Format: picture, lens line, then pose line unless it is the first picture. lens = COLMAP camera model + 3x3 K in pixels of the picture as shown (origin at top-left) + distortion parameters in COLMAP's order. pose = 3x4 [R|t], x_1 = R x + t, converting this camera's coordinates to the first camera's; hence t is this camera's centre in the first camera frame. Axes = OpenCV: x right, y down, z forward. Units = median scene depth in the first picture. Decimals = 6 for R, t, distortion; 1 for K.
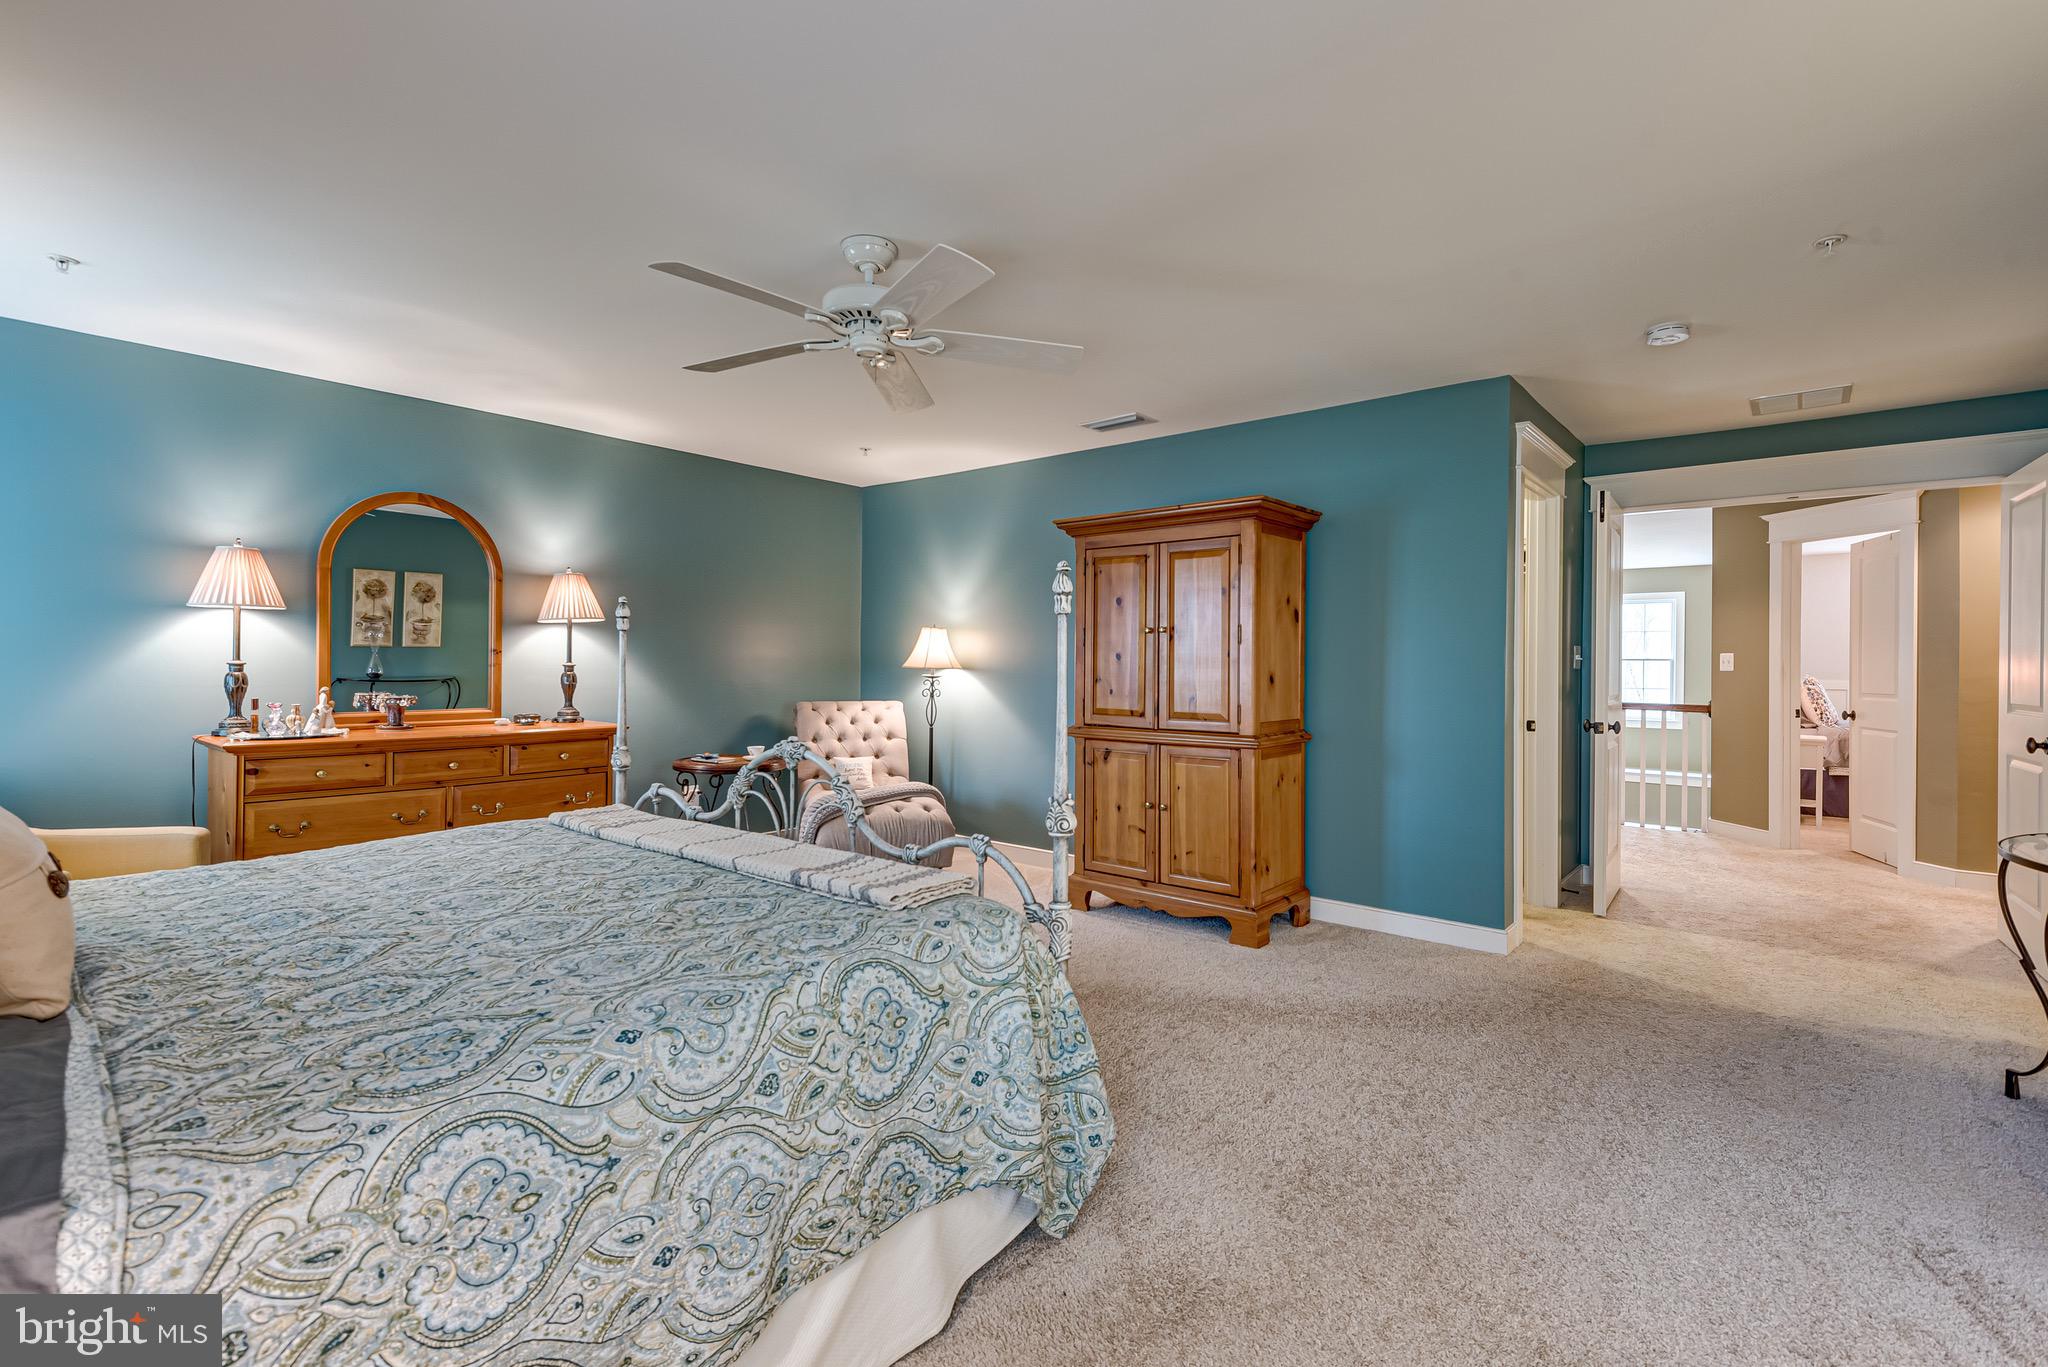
lens RADIAL K [[929.2, 0, 1009.4], [0, 929.2, 670.0], [0, 0, 1]] dist [-0.000059, -0.000530]
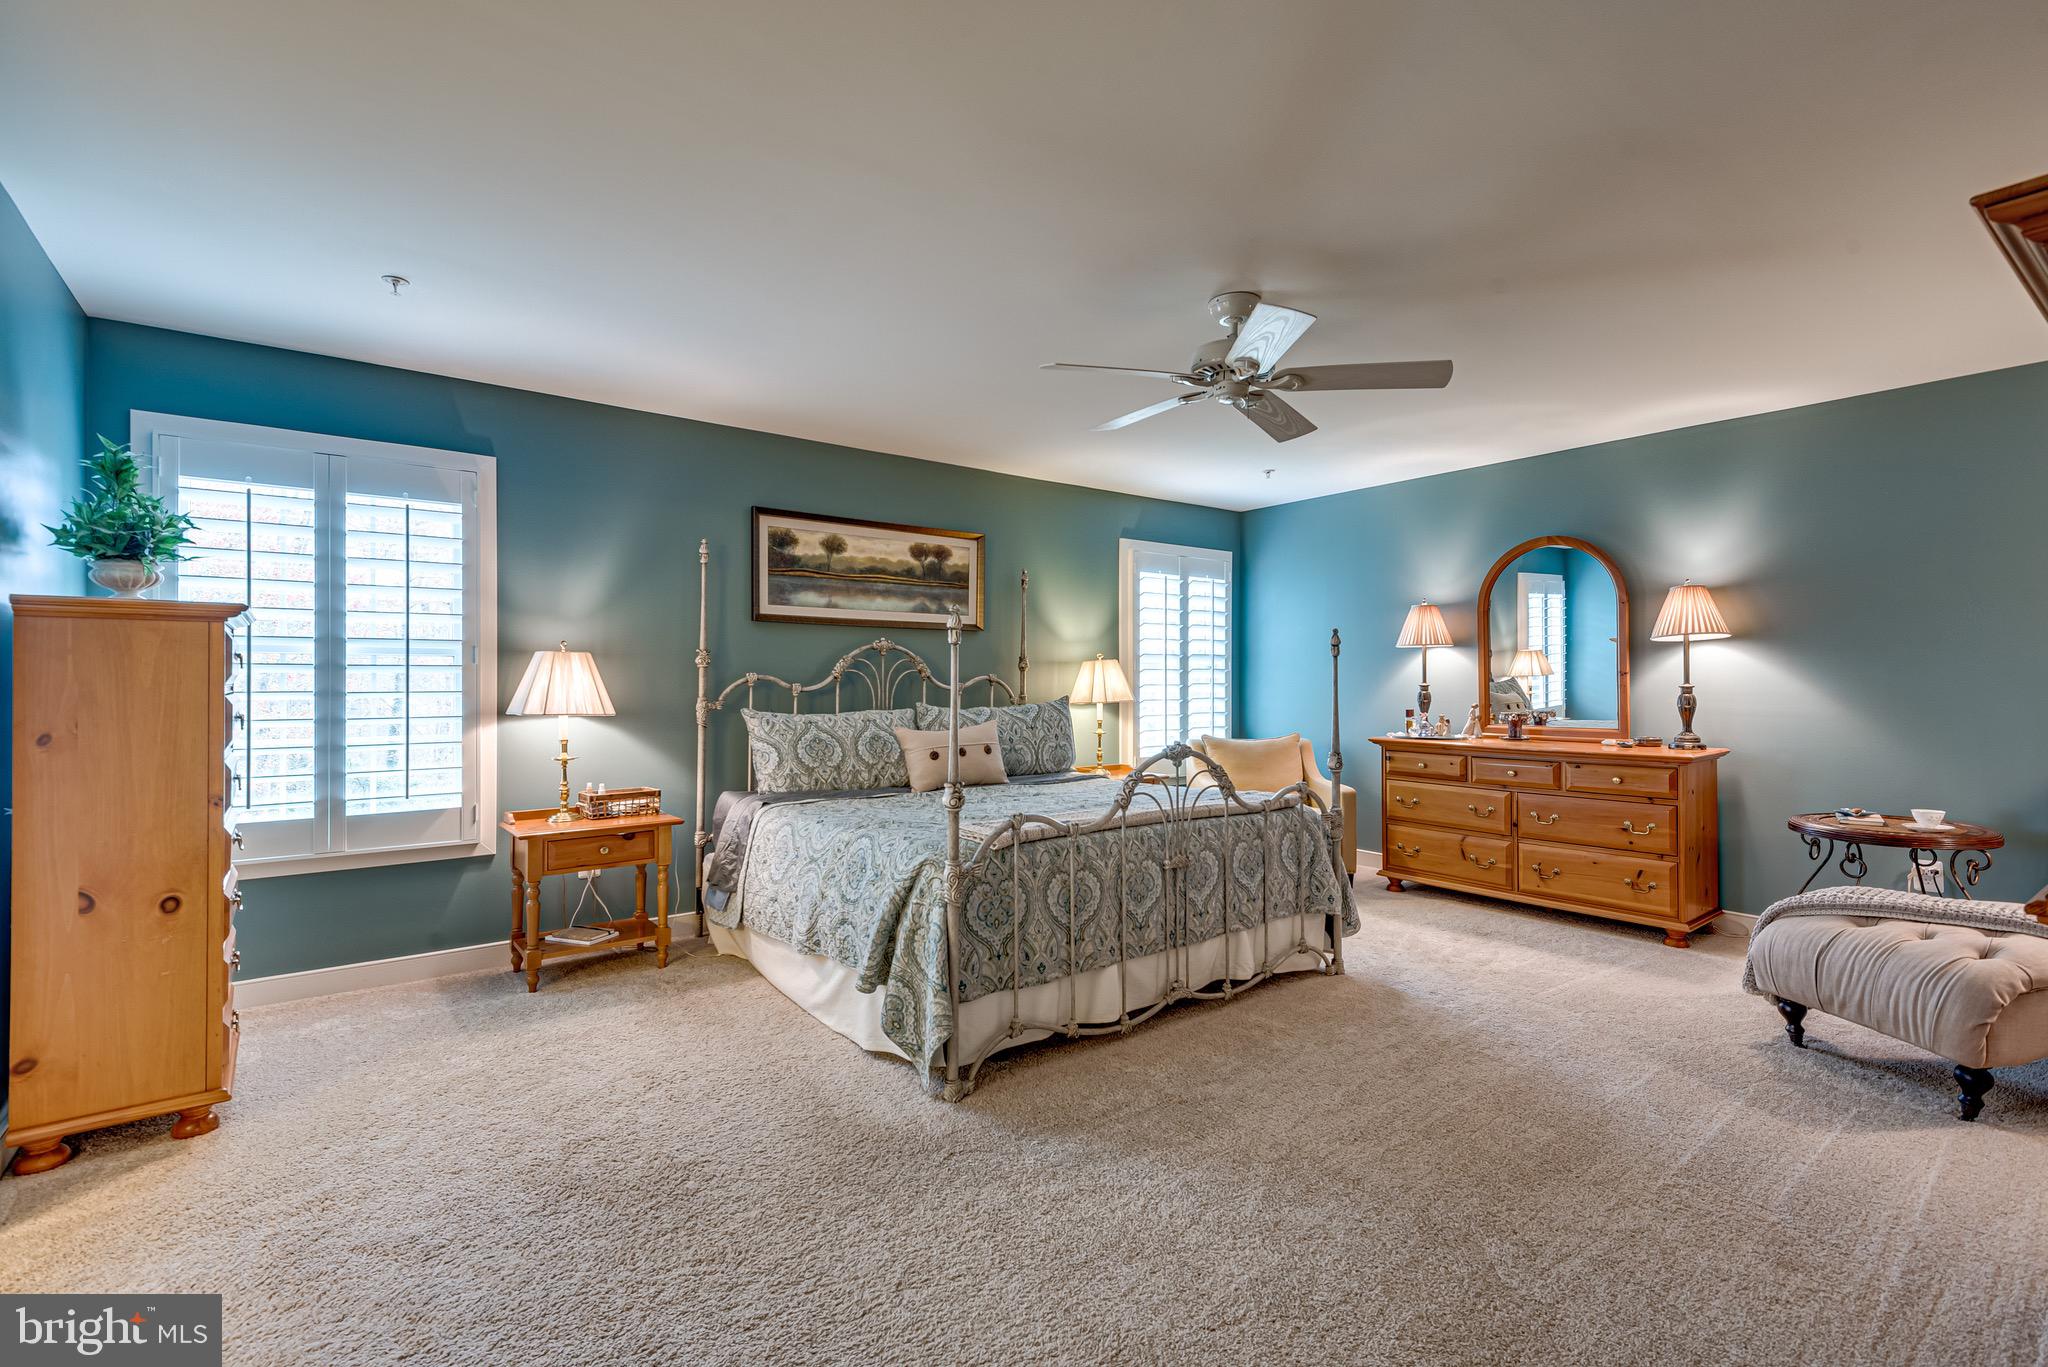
lens RADIAL K [[929.2, 0, 1009.4], [0, 929.2, 670.0], [0, 0, 1]] dist [-0.000059, -0.000530]
pose [[-0.225611, -0.019757, -0.974017, 0.630898], [-0.010384, 0.999786, -0.017875, 0.002028], [0.974162, 0.006081, -0.225768, 0.612130]]
